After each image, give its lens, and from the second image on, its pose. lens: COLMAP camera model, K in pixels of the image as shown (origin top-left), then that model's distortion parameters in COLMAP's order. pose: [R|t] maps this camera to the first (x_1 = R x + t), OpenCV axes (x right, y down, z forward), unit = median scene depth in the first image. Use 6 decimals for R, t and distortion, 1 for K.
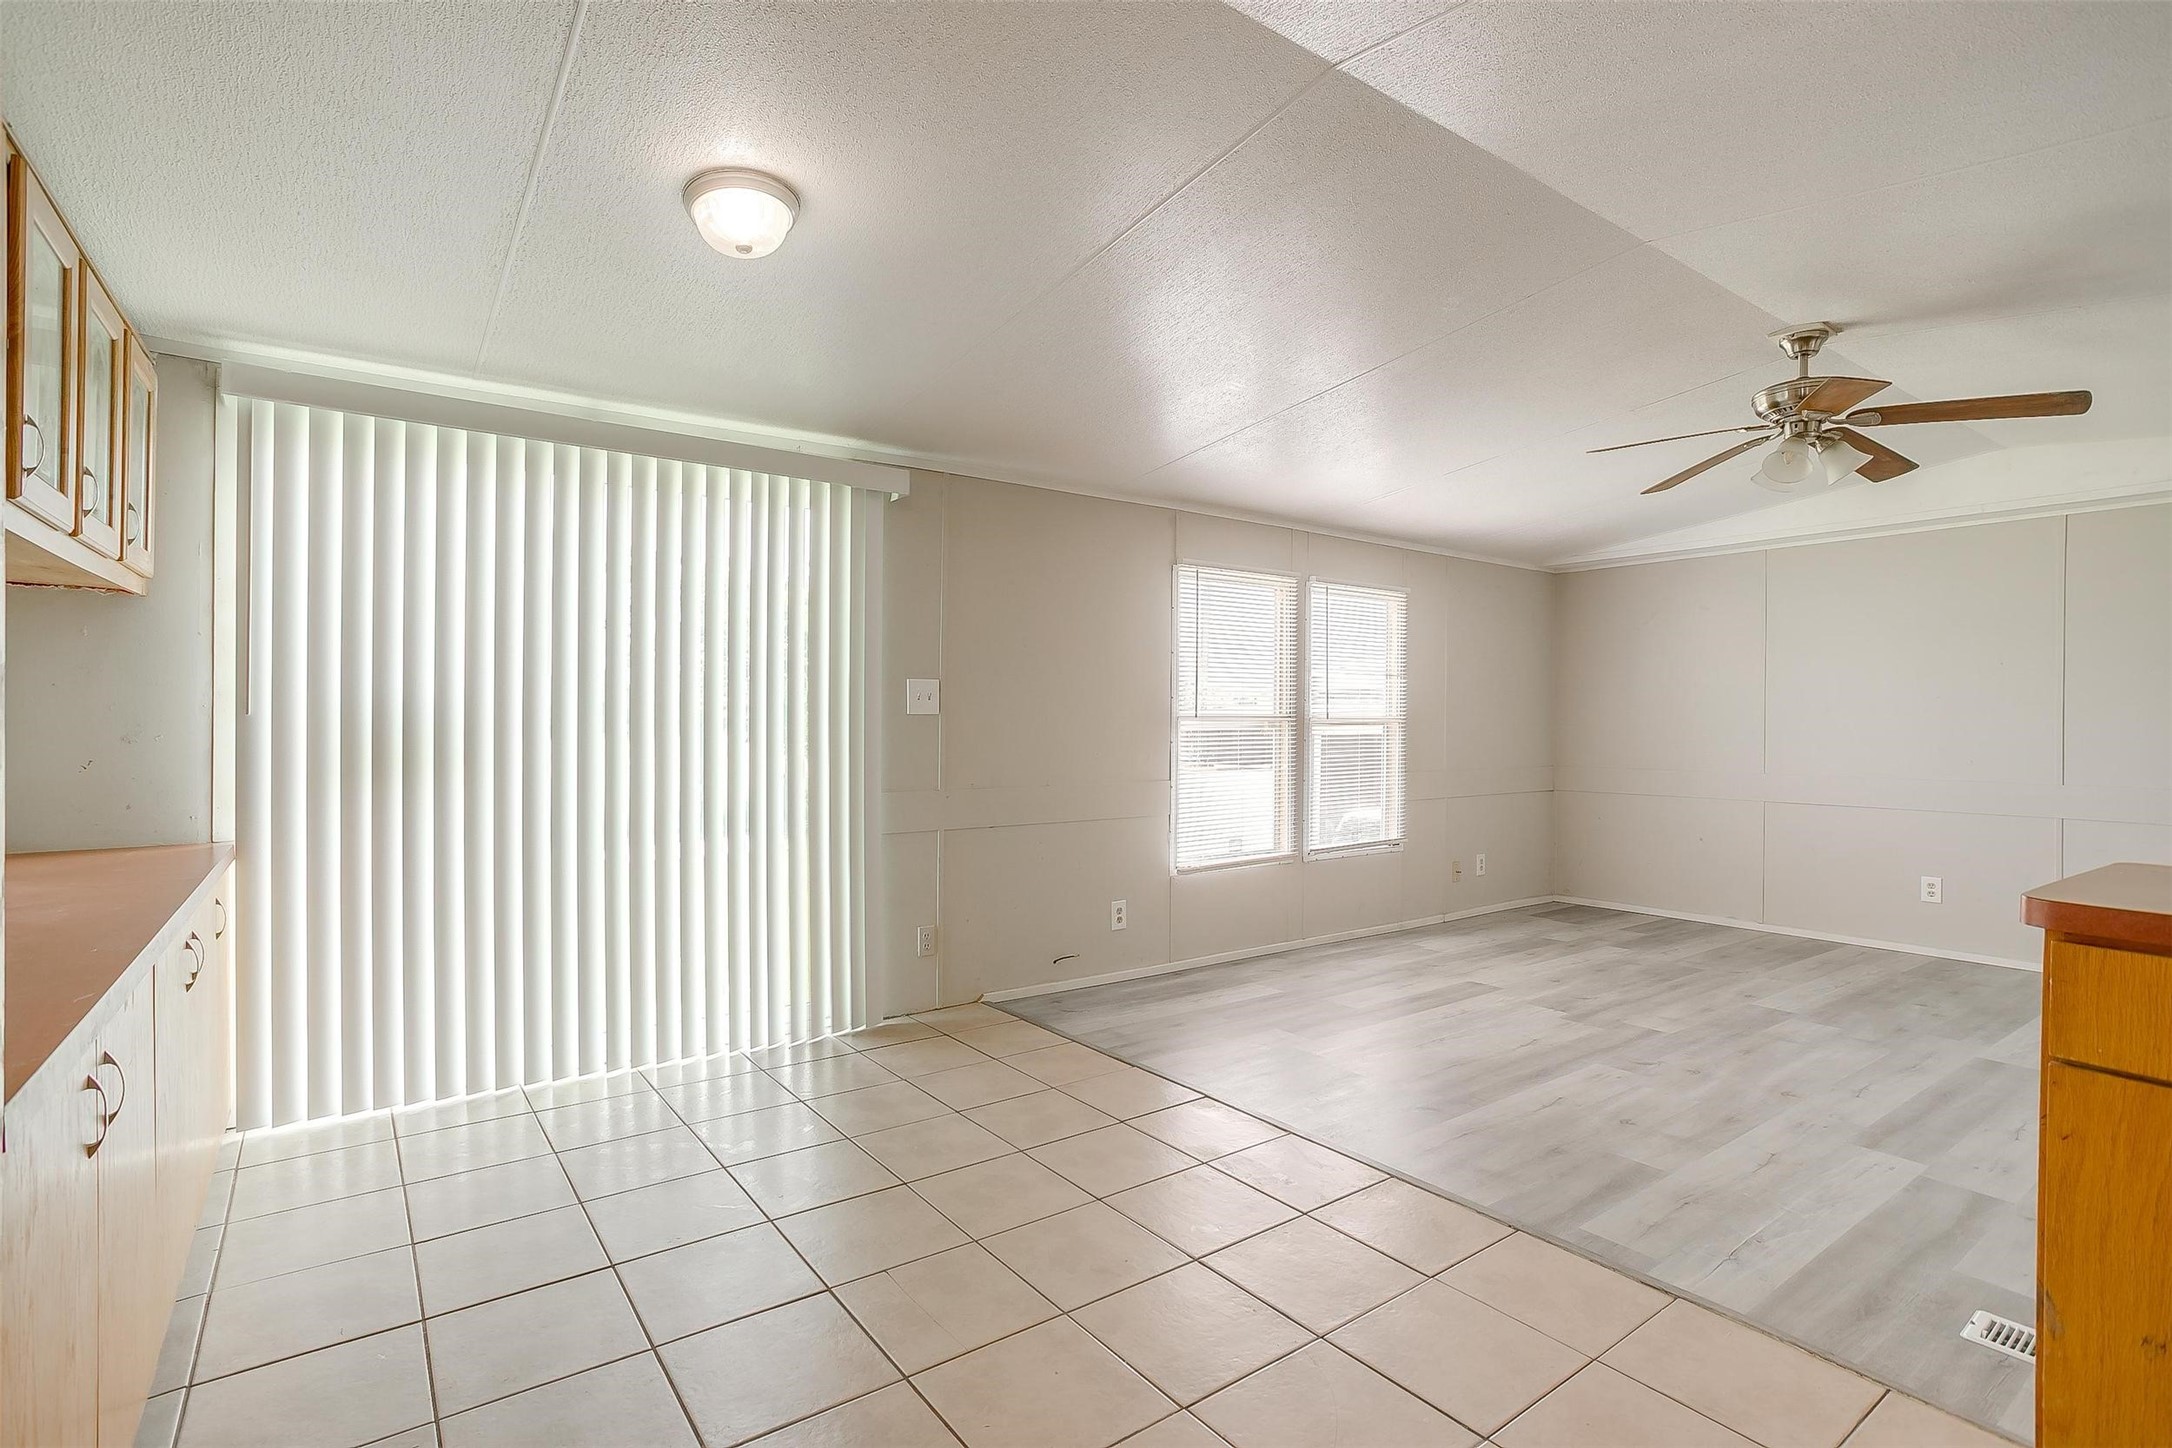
lens RADIAL K [[1046.8, 0, 1071.0], [0, 1046.8, 725.3], [0, 0, 1]] dist [-0.057070, 0.032853]
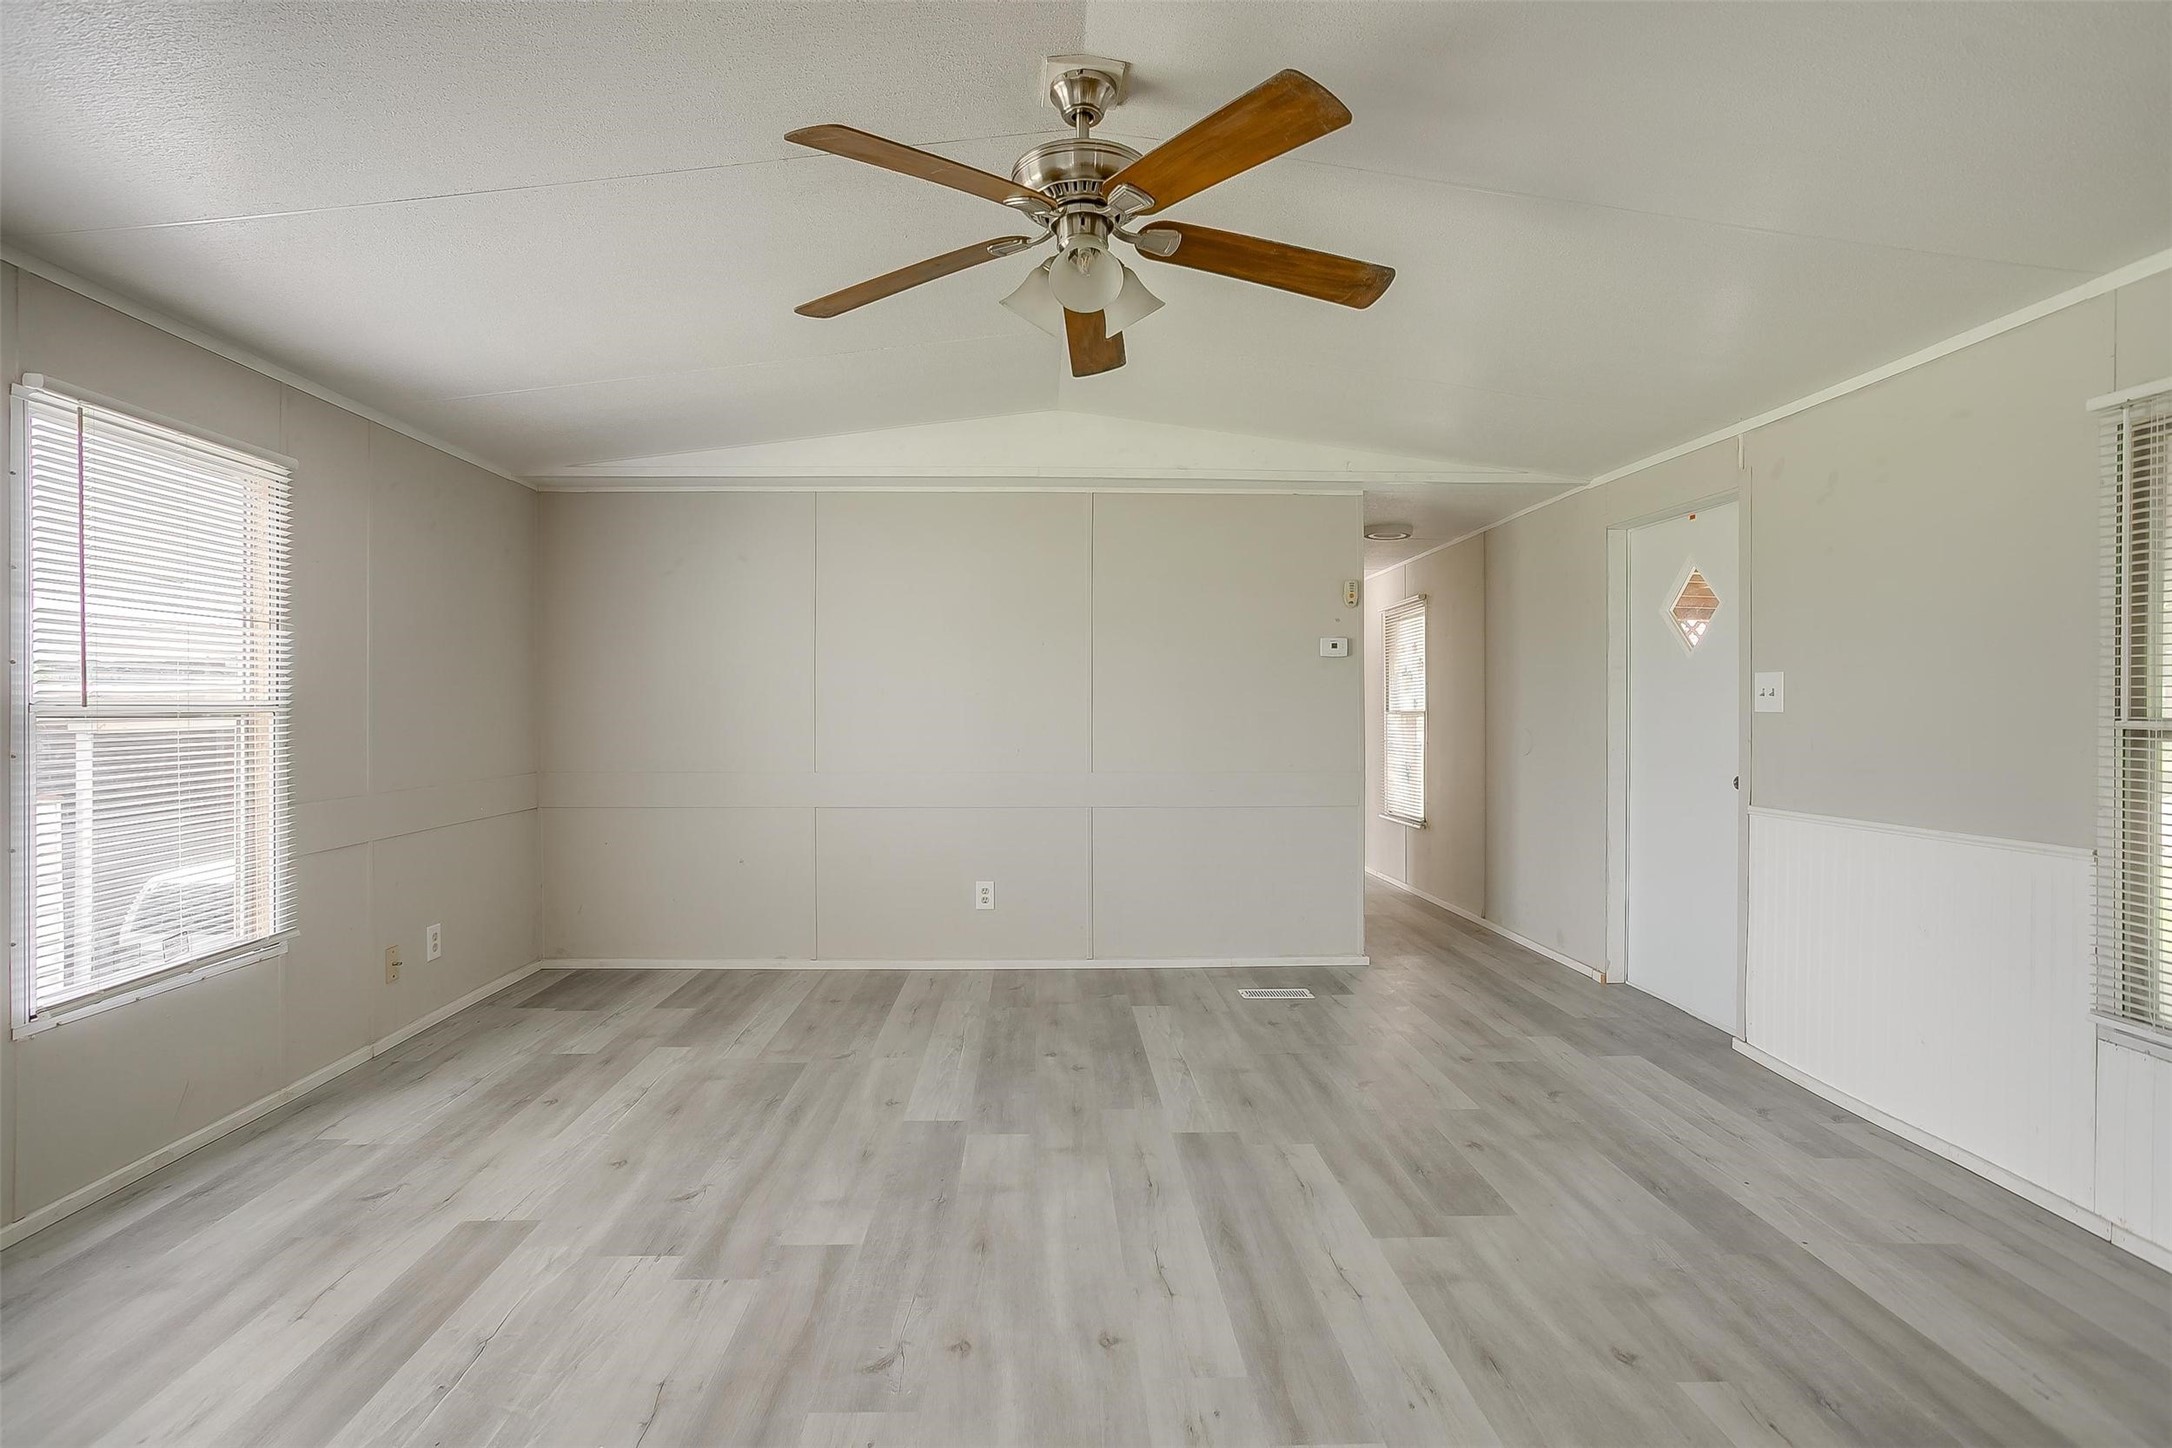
lens RADIAL K [[1056.6, 0, 1070.8], [0, 1056.6, 717.7], [0, 0, 1]] dist [-0.060095, 0.034700]
pose [[0.559133, -0.011948, 0.828992, 0.159538], [0.004864, 0.999926, 0.011131, -0.005192], [-0.829063, -0.002191, 0.559150, 0.556427]]
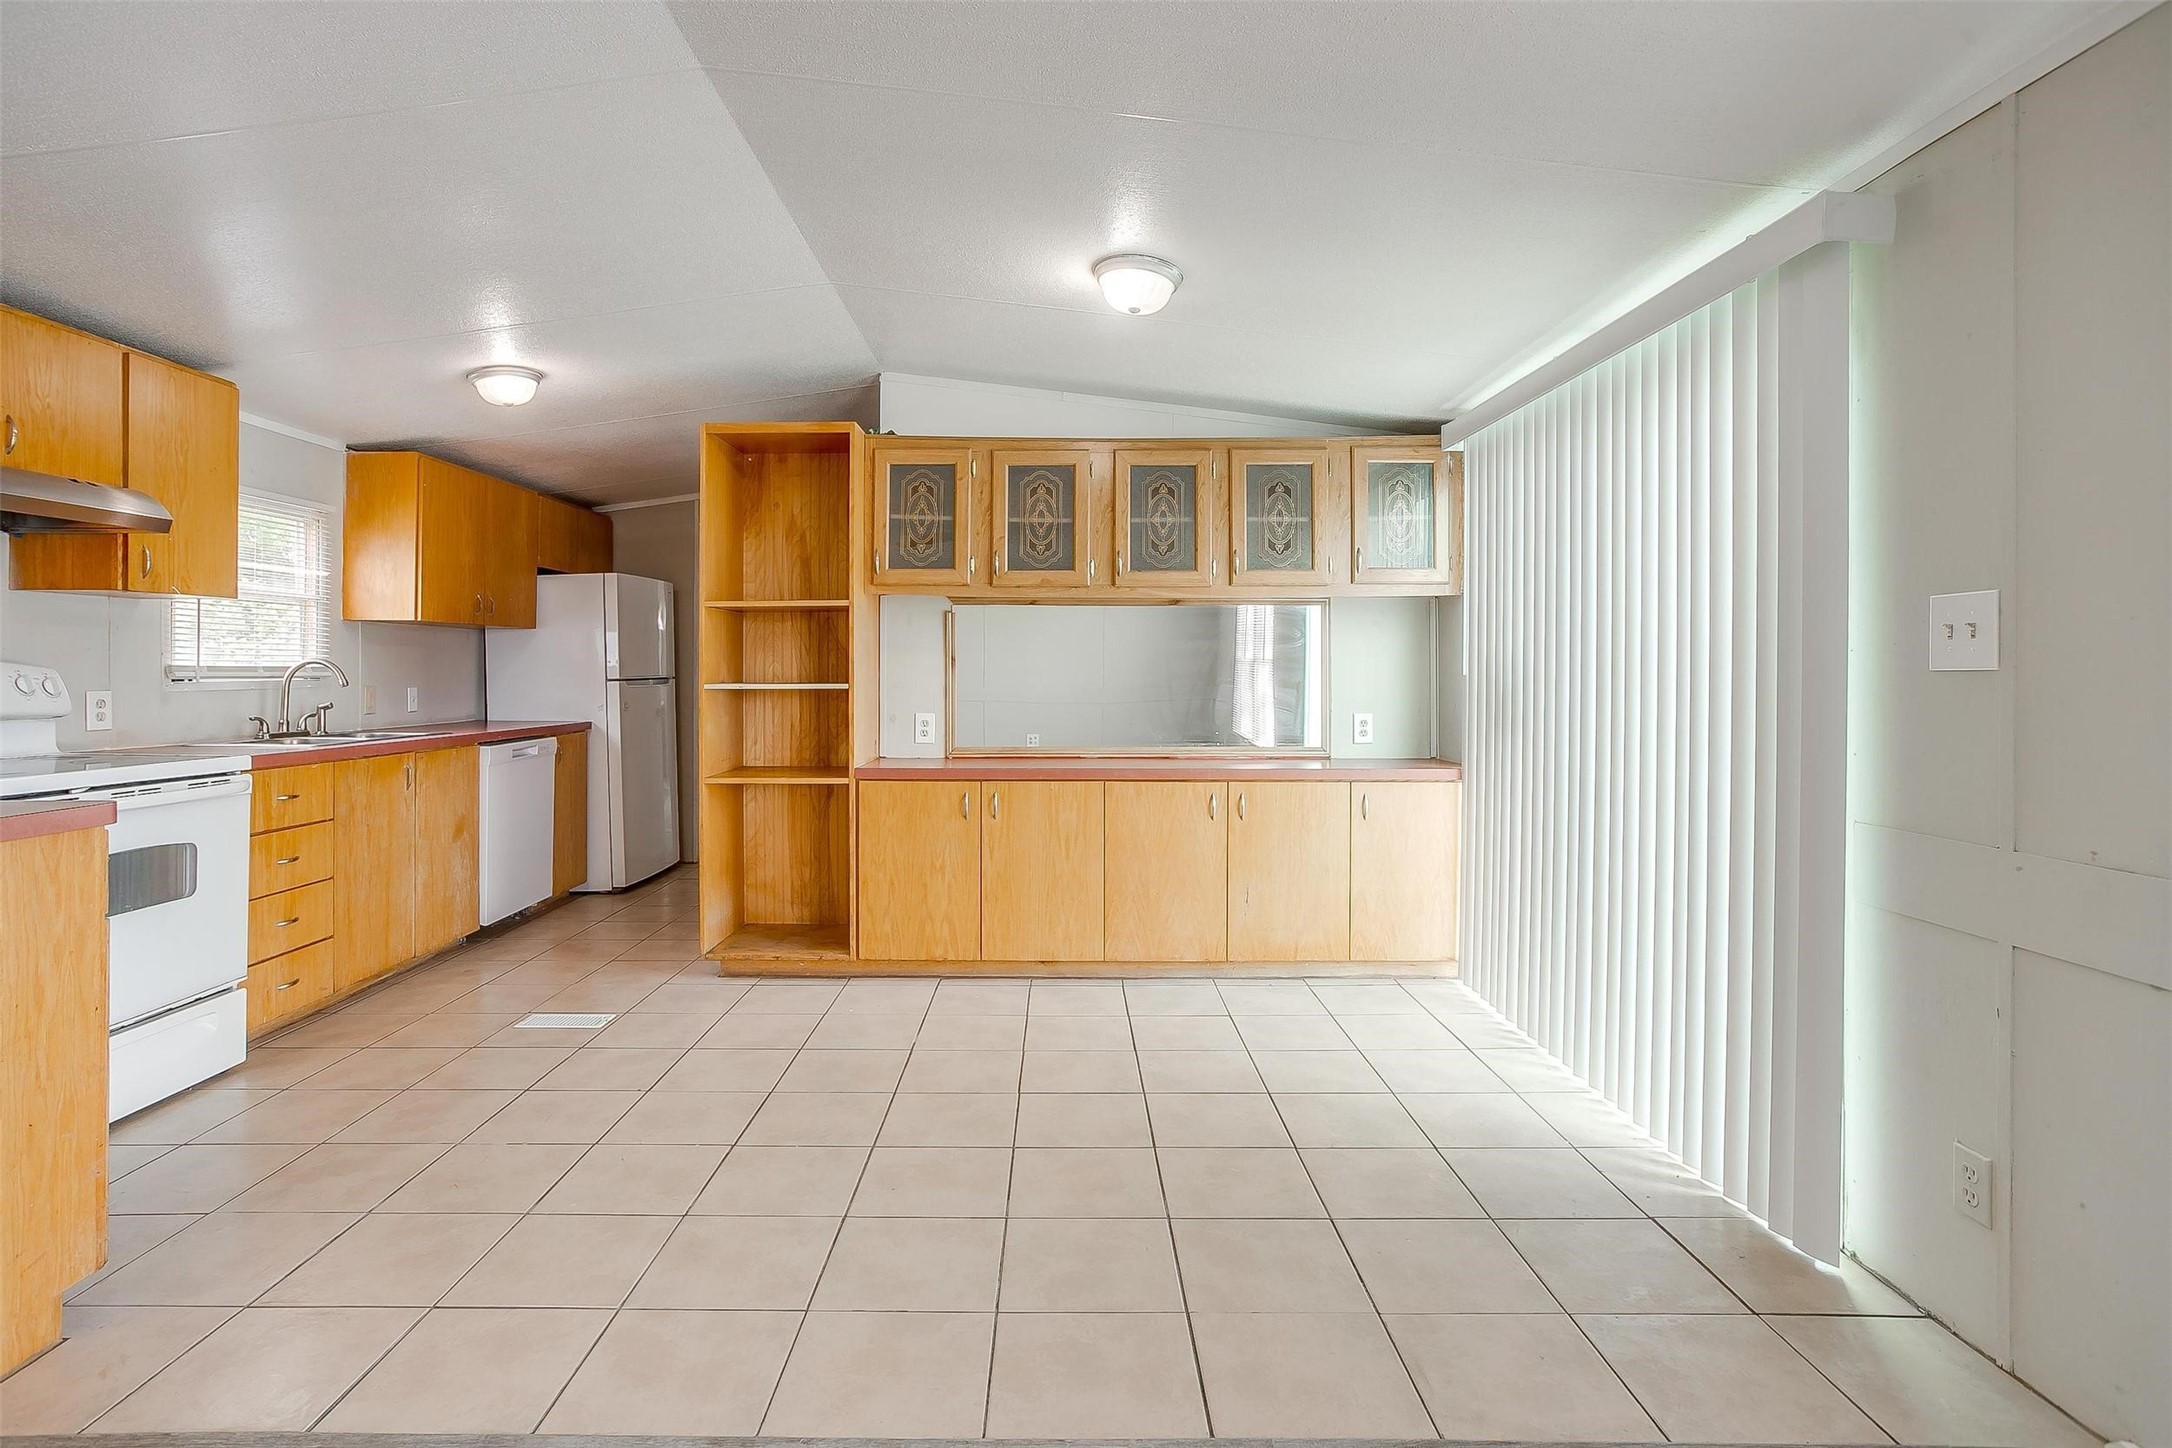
lens RADIAL K [[1073.0, 0, 1058.3], [0, 1073.0, 664.2], [0, 0, 1]] dist [-0.060492, 0.035011]
pose [[-0.588904, -0.012702, -0.808103, 0.467437], [-0.011261, 0.999908, -0.007510, -0.005024], [0.808125, 0.004677, -0.588993, 0.994170]]
